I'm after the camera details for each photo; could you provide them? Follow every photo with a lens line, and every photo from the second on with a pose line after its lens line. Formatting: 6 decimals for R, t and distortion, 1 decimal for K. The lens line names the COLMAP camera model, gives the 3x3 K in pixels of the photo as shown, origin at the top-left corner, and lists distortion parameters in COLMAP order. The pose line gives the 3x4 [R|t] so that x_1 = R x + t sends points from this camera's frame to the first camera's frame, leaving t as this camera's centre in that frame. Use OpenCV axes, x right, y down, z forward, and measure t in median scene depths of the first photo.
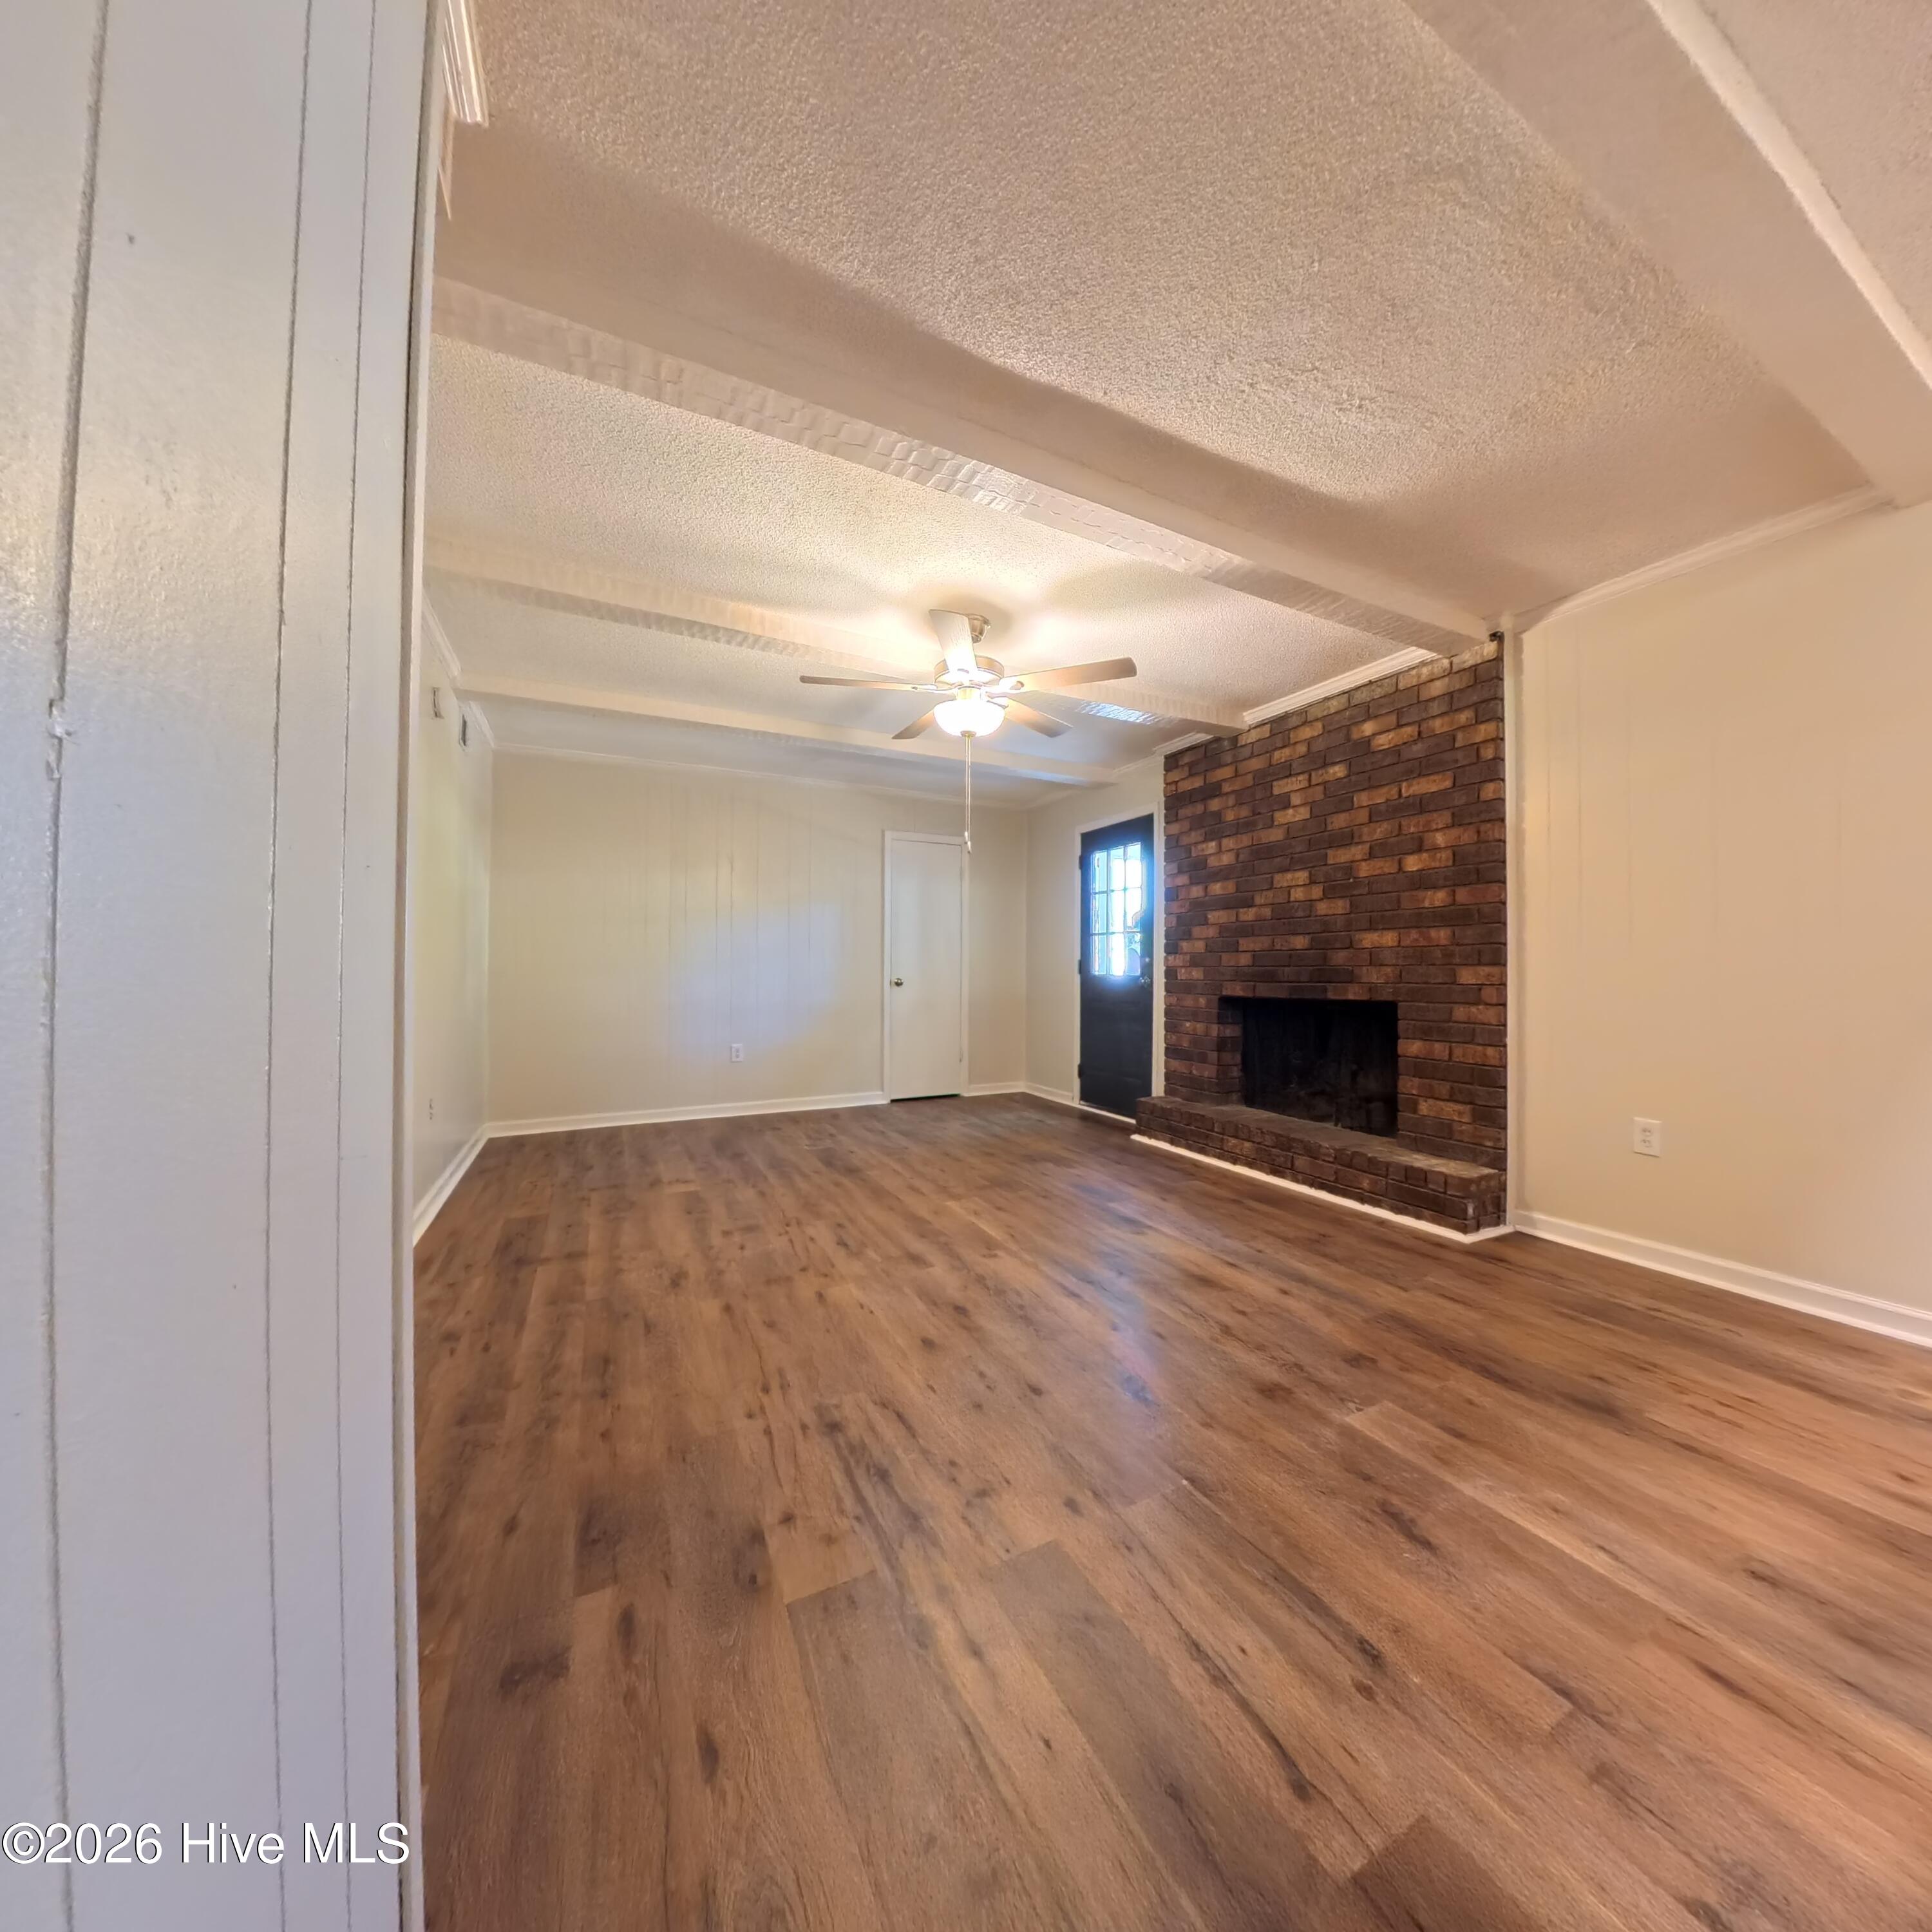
lens RADIAL K [[726.1, 0, 967.3], [0, 726.1, 968.8], [0, 0, 1]] dist [-0.025410, 0.001694]
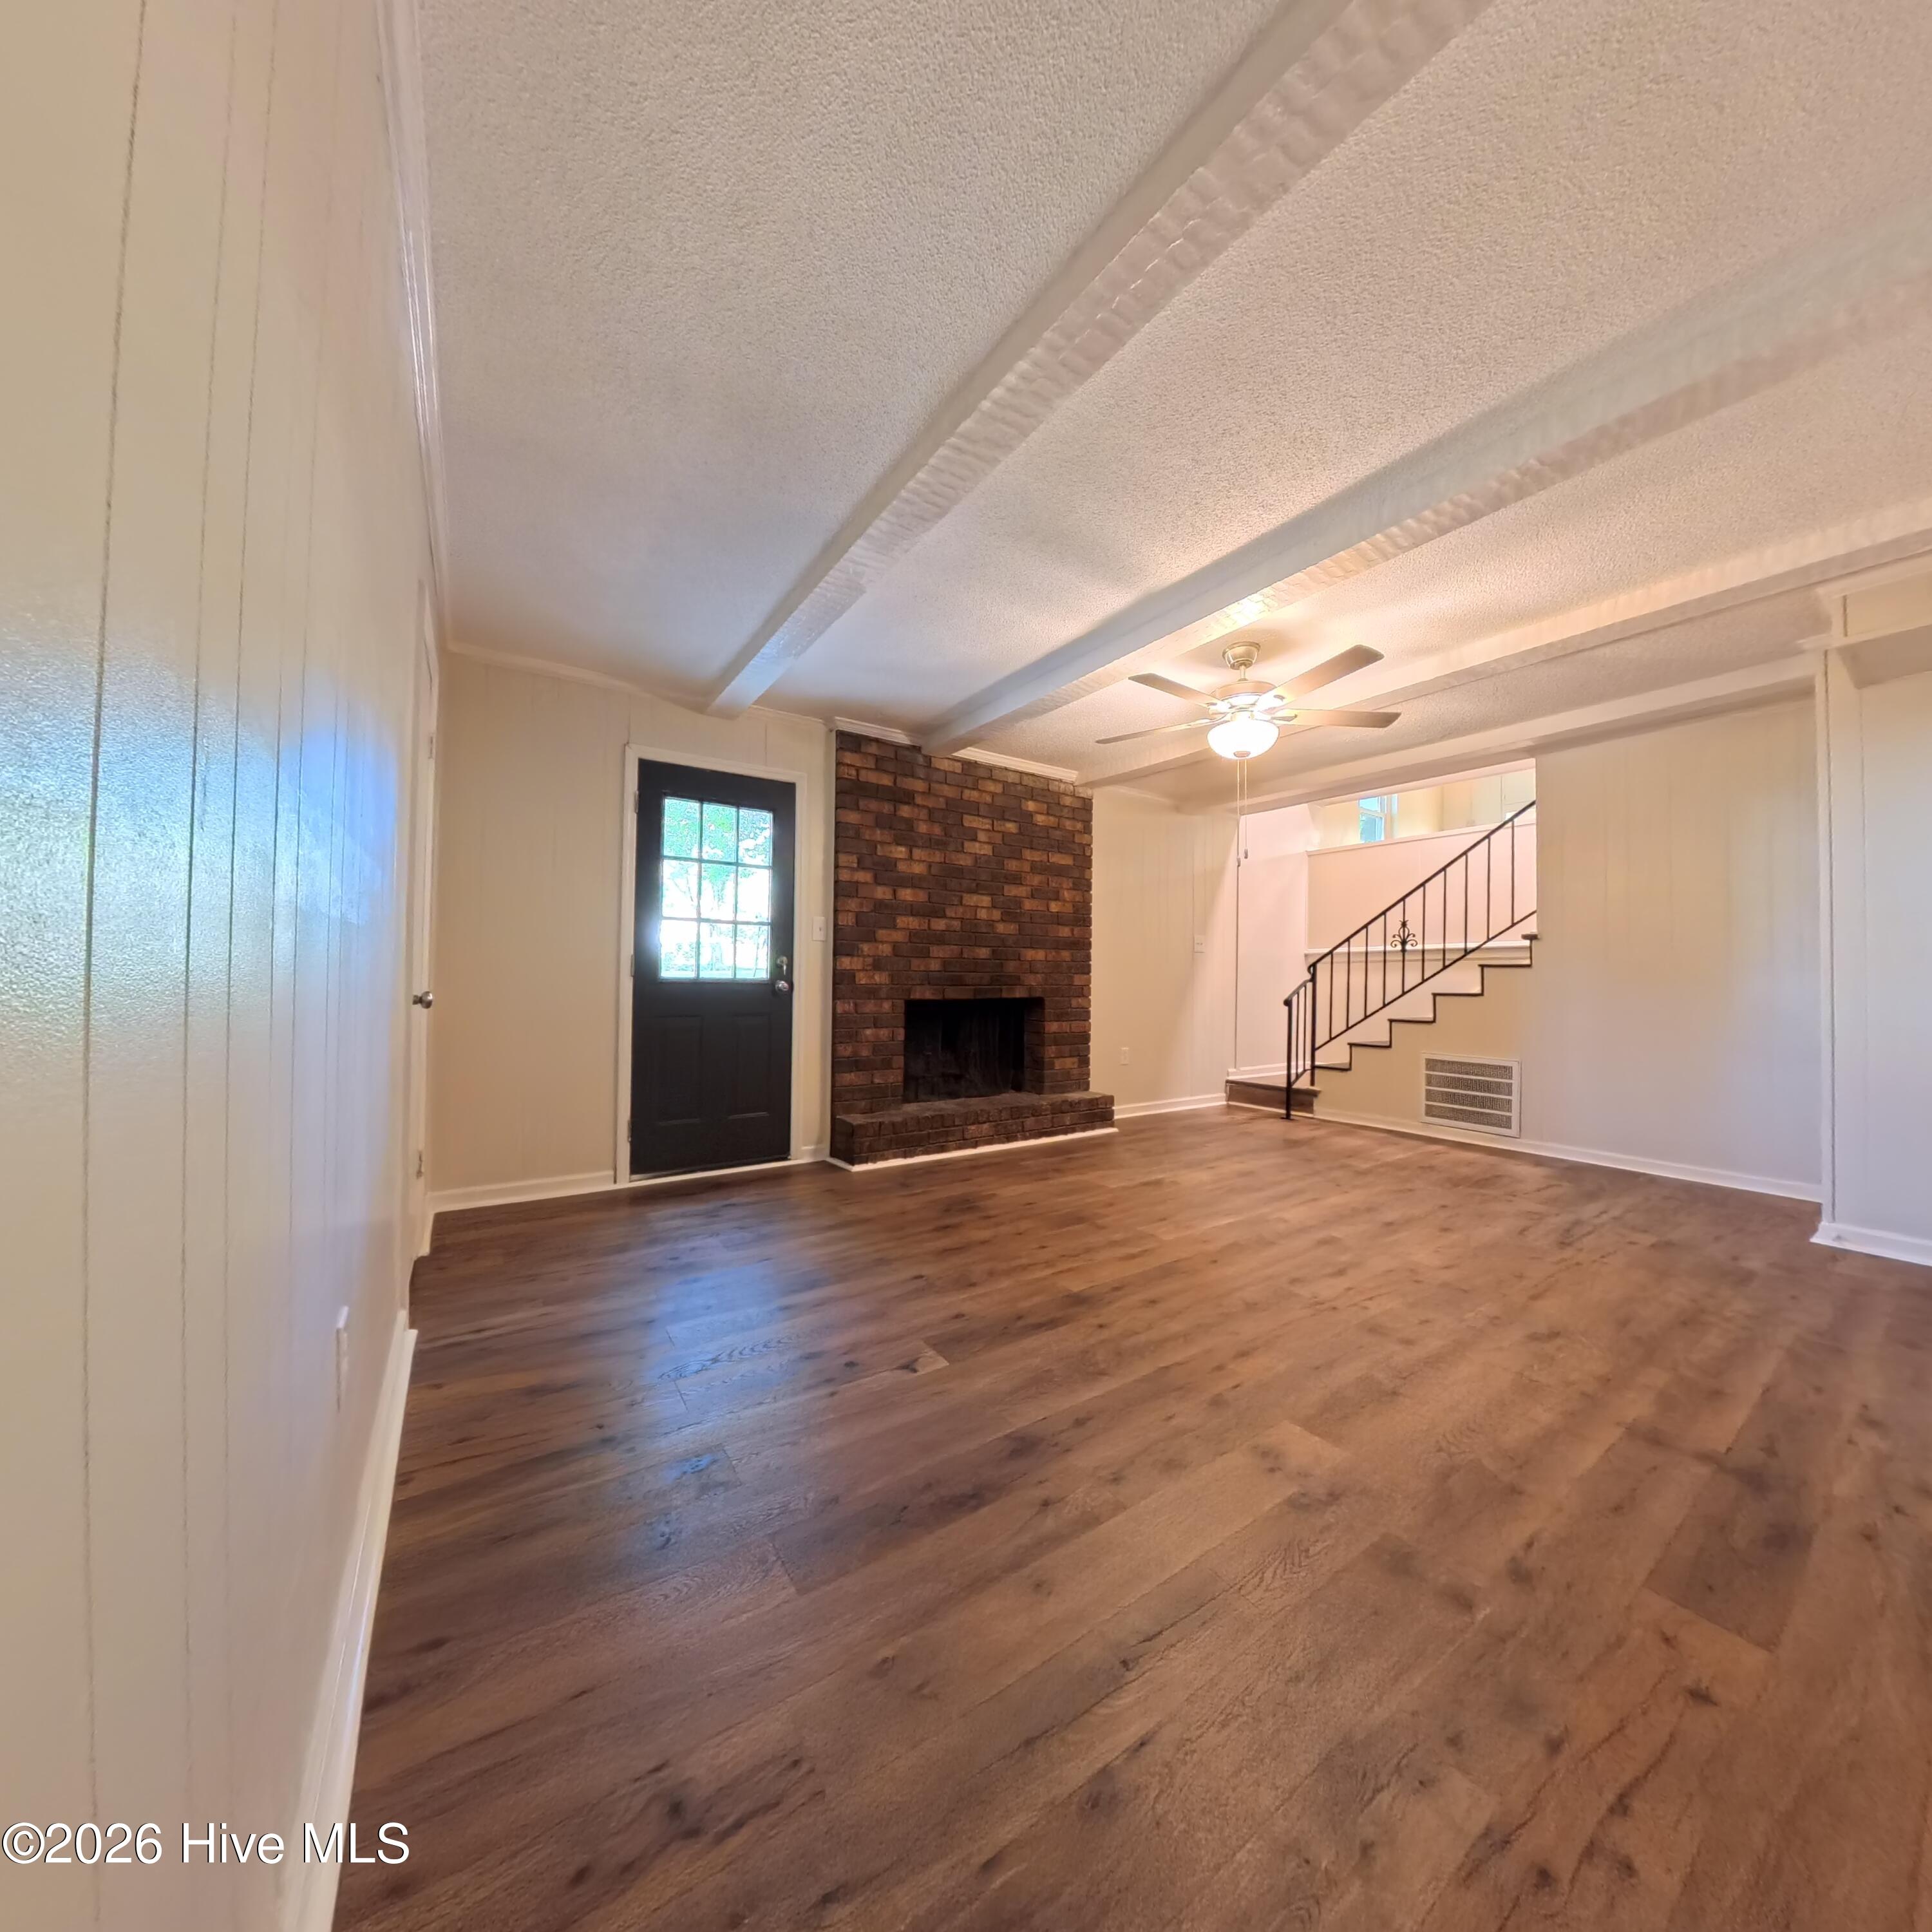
lens RADIAL K [[726.1, 0, 963.5], [0, 726.1, 966.5], [0, 0, 1]] dist [-0.025410, 0.001694]
pose [[-0.123145, 0.009259, 0.992346, -1.000237], [-0.015582, 0.999815, -0.011262, 0.001089], [-0.992266, -0.016850, -0.122978, 1.543653]]
